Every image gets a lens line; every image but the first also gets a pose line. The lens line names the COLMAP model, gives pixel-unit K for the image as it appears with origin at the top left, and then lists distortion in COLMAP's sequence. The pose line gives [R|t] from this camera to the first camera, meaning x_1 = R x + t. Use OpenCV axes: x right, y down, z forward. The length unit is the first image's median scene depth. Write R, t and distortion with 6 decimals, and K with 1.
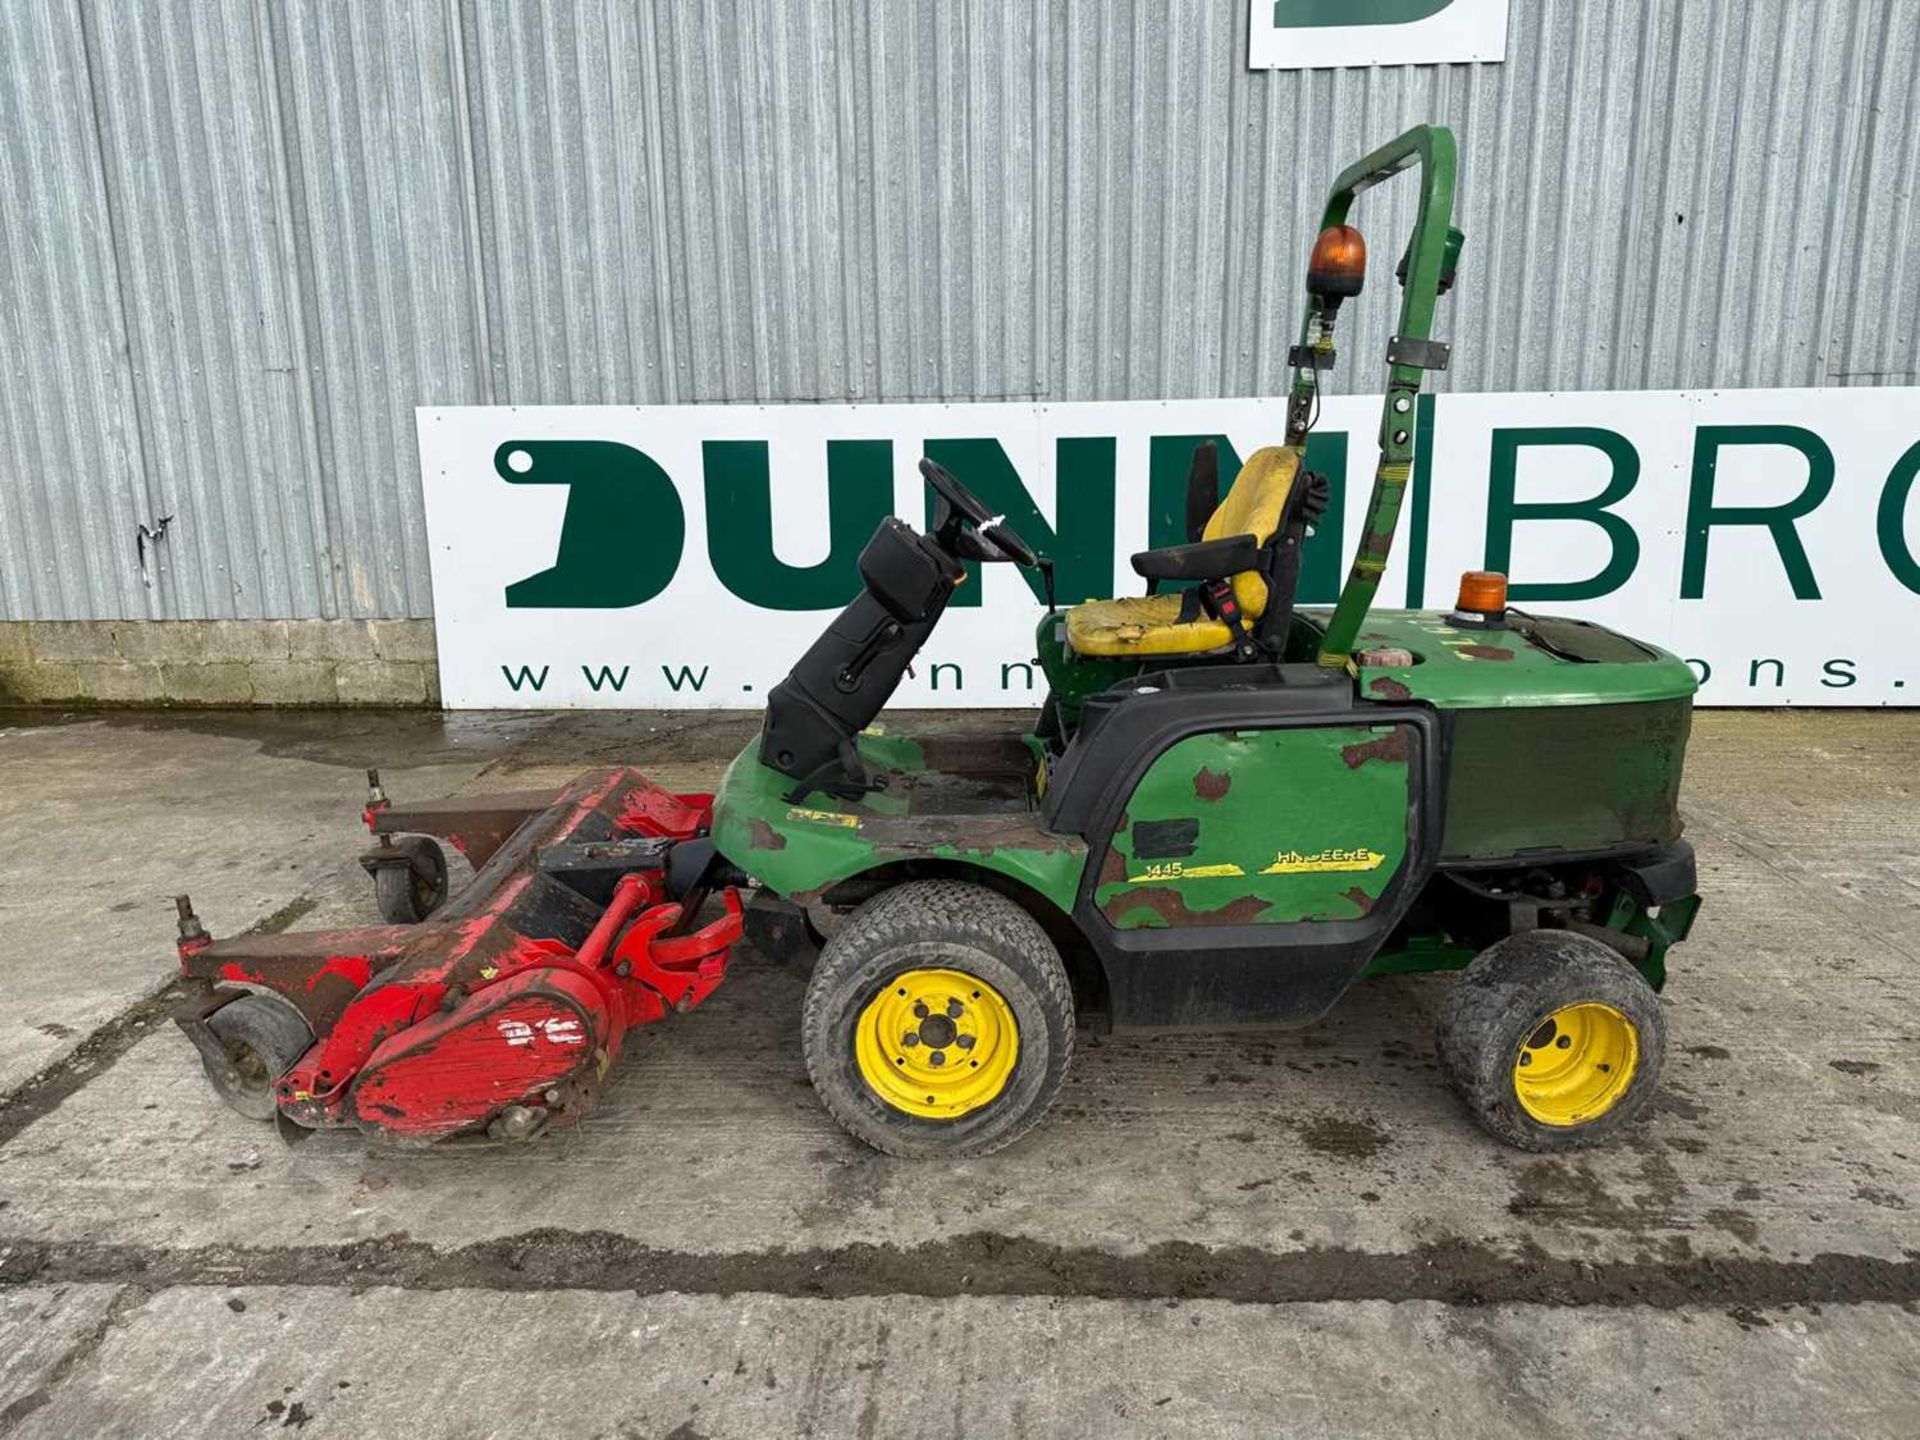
lens RADIAL K [[1354.6, 0, 961.7], [0, 1354.6, 723.6], [0, 0, 1]] dist [0.041770, -0.053756]
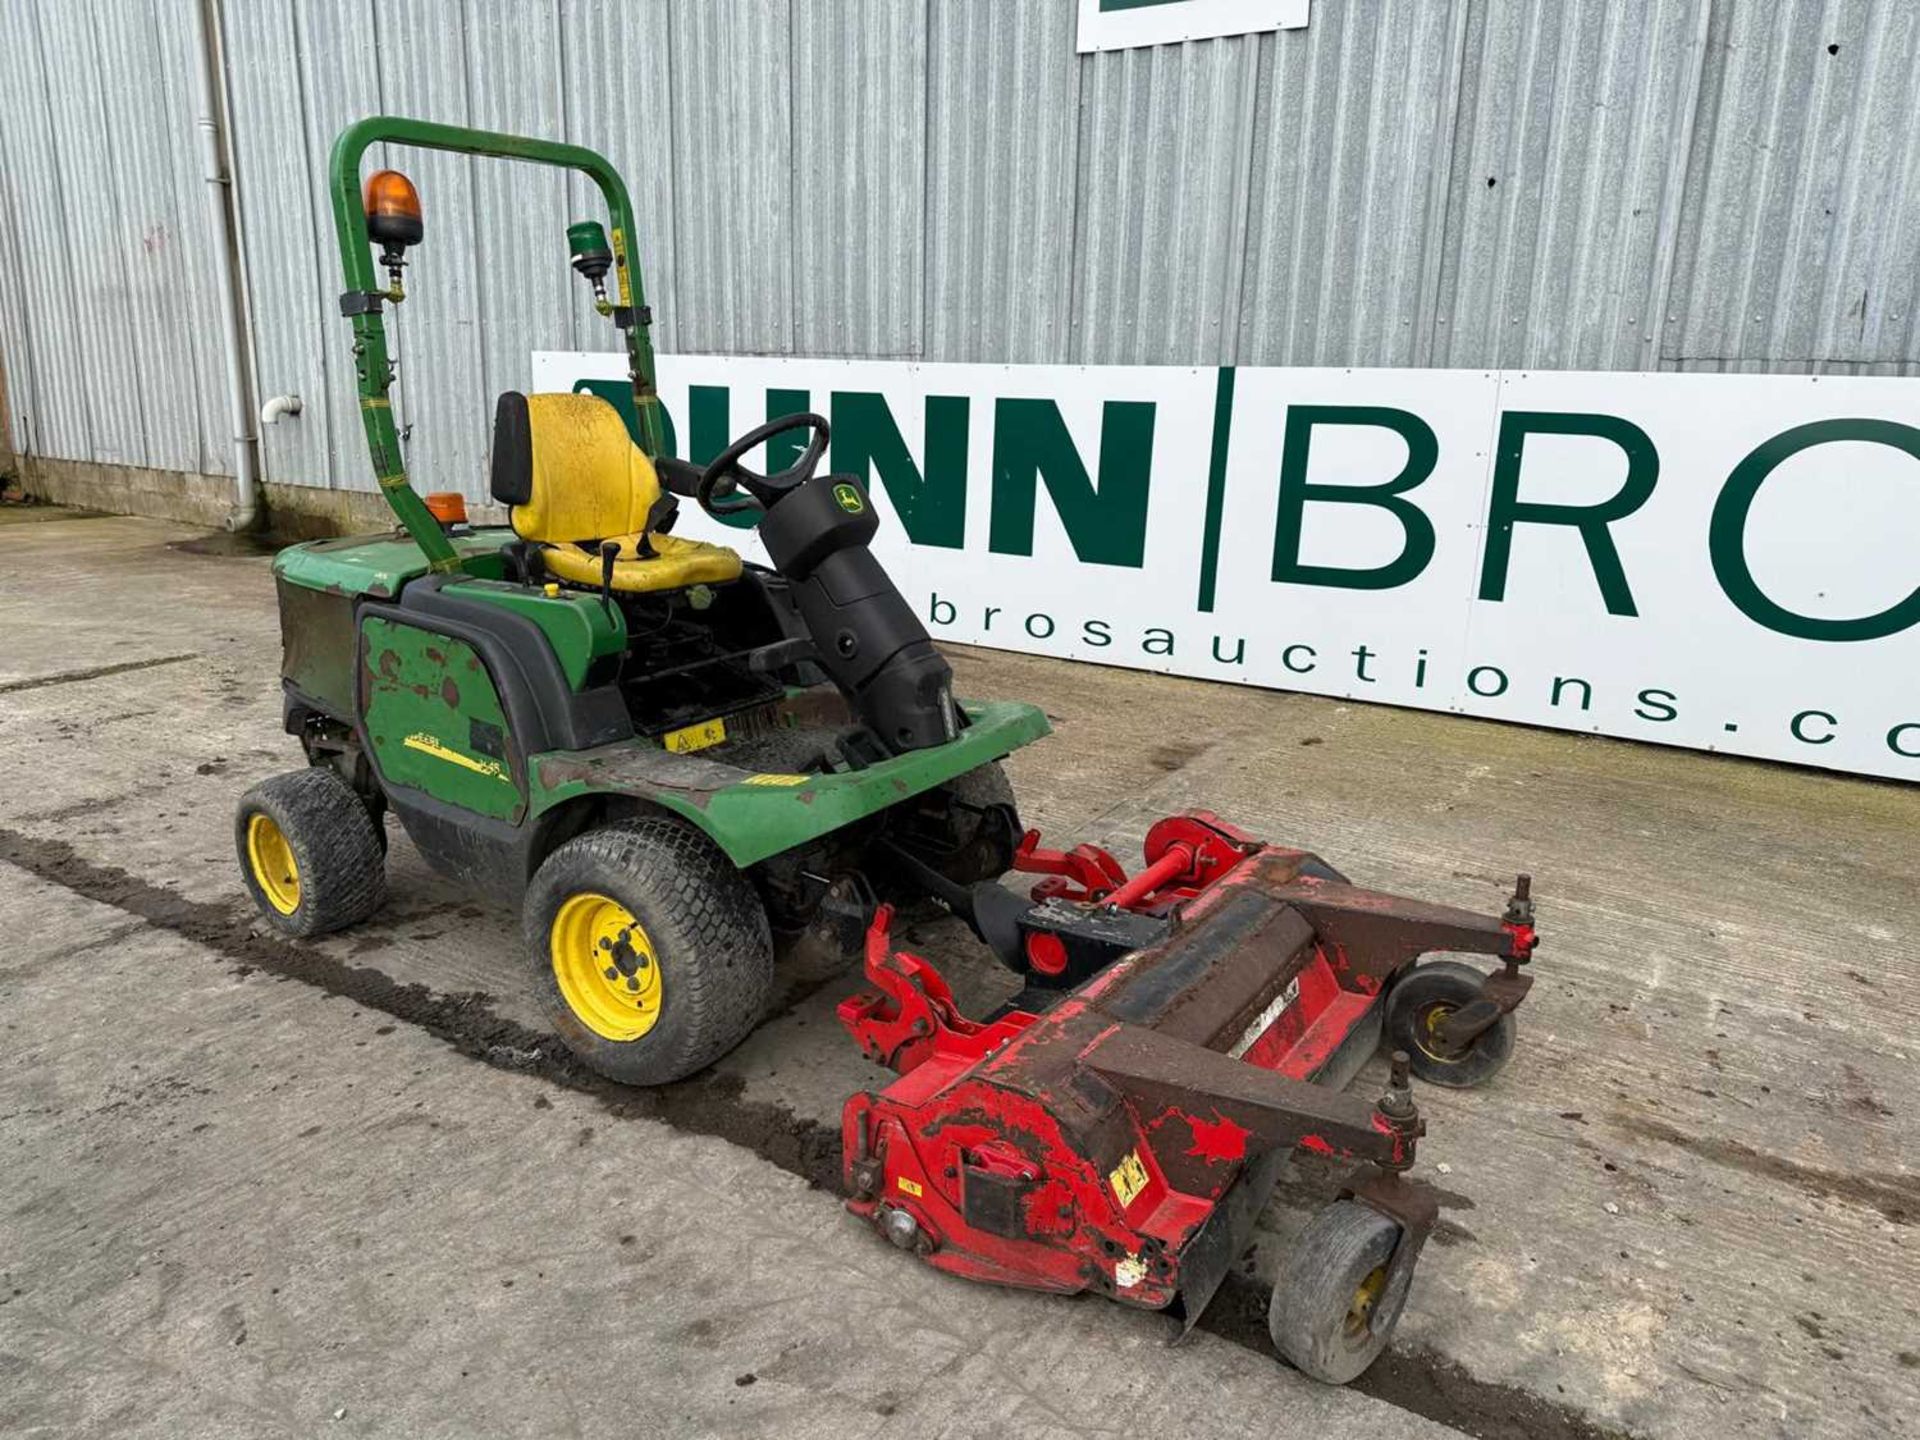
lens RADIAL K [[1354.6, 0, 967.1], [0, 1354.6, 734.8], [0, 0, 1]] dist [0.041770, -0.053756]
pose [[0.864004, 0.162148, -0.476661, 0.716041], [-0.149355, 0.986651, 0.064910, -0.009918], [0.480823, 0.015110, 0.876687, 0.030647]]
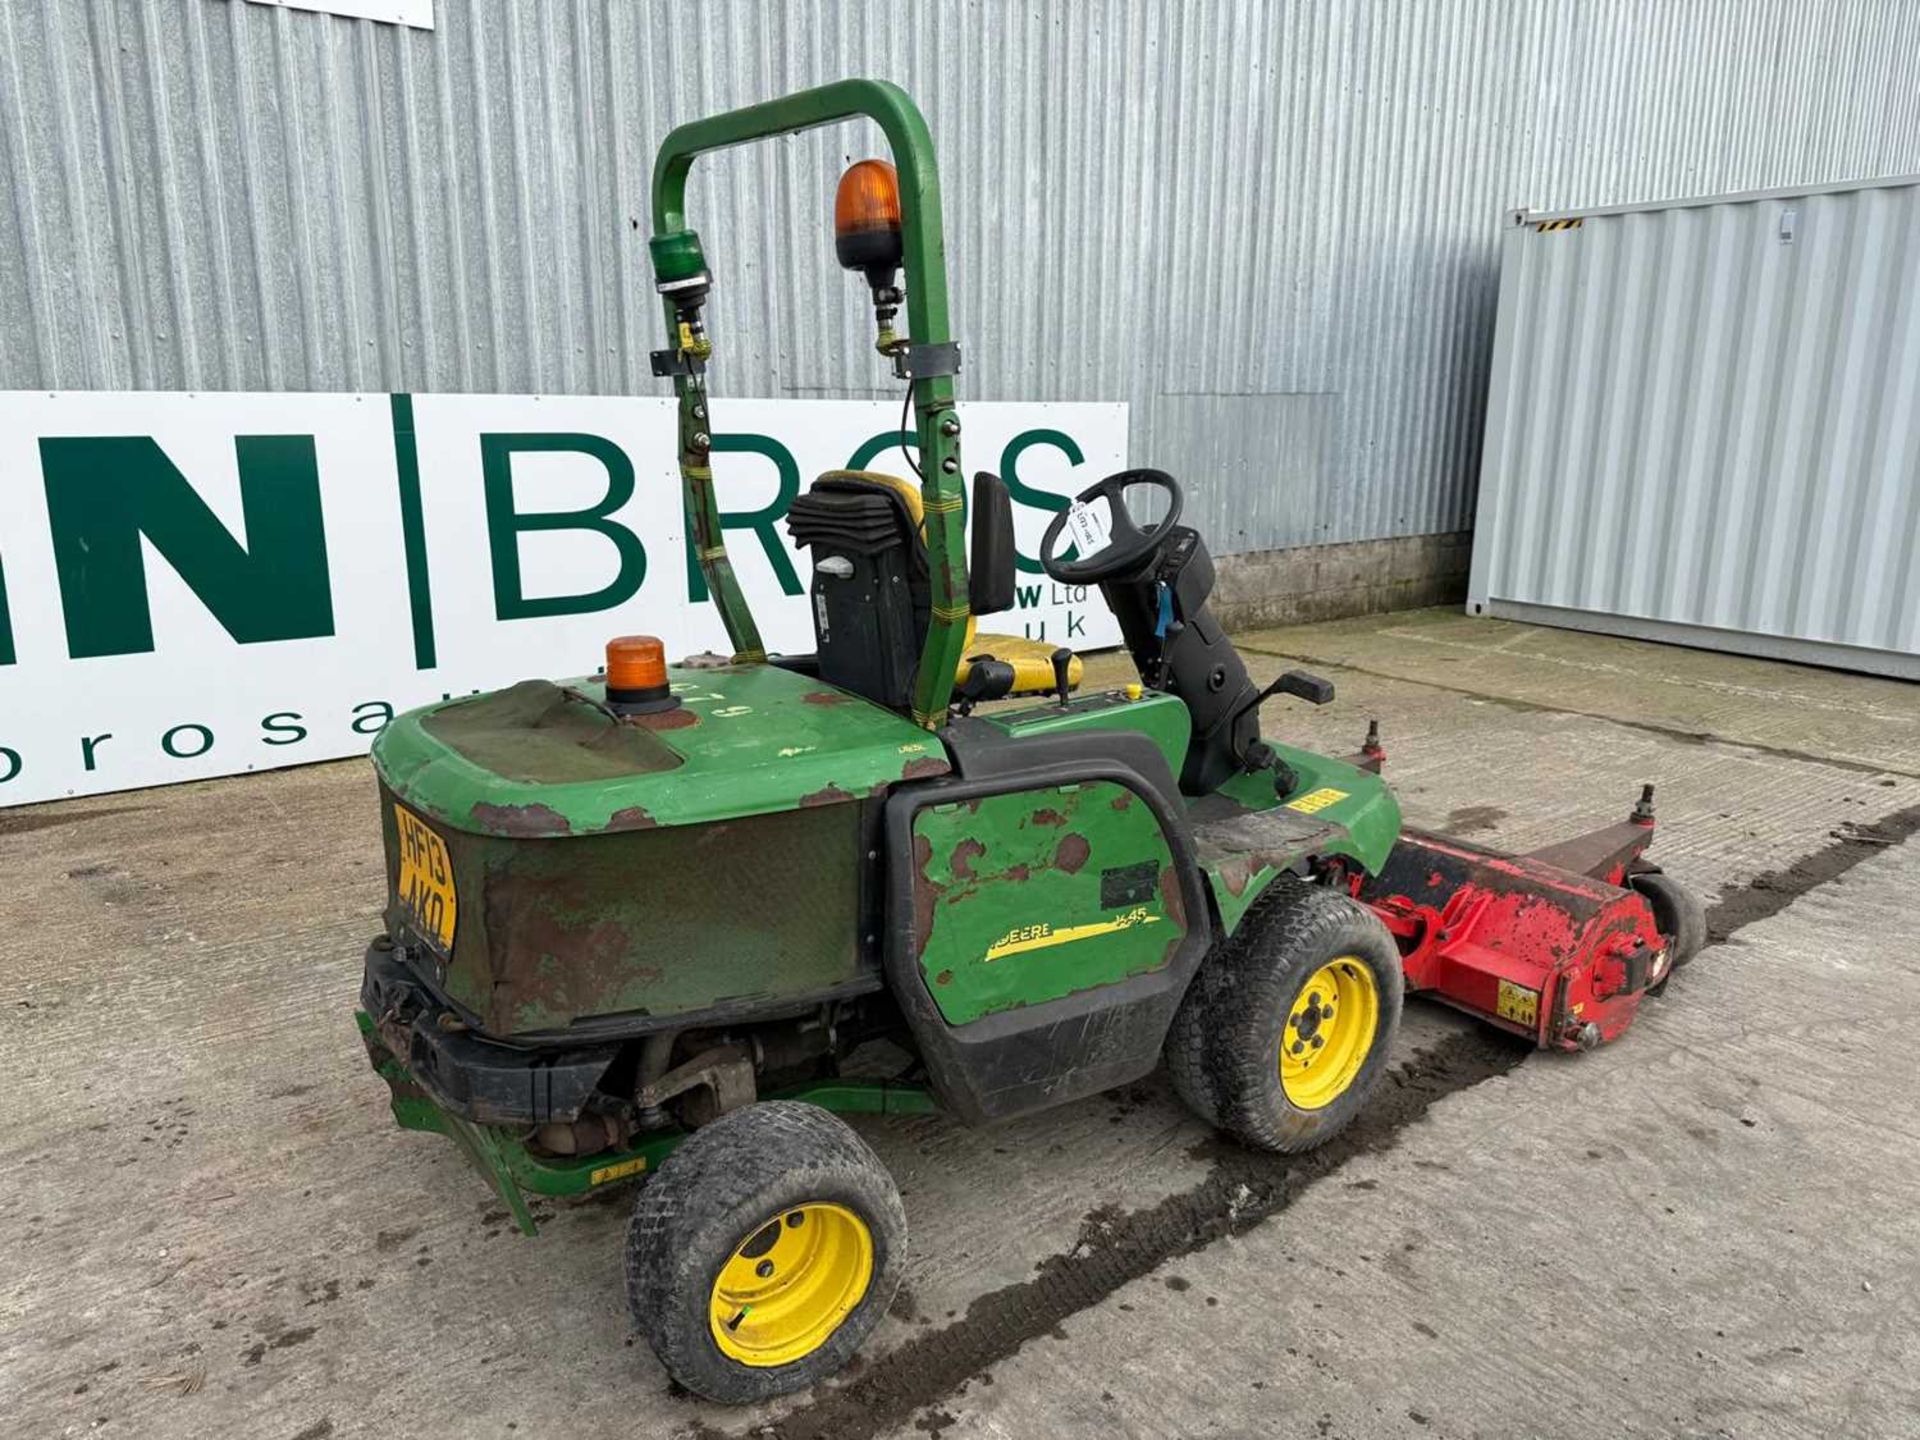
lens RADIAL K [[1354.6, 0, 971.0], [0, 1354.6, 705.3], [0, 0, 1]] dist [0.041770, -0.053756]
pose [[0.754752, -0.123746, 0.644233, 0.025551], [0.131396, 0.990663, 0.036353, -0.025120], [-0.642716, 0.057212, 0.763965, 0.099245]]
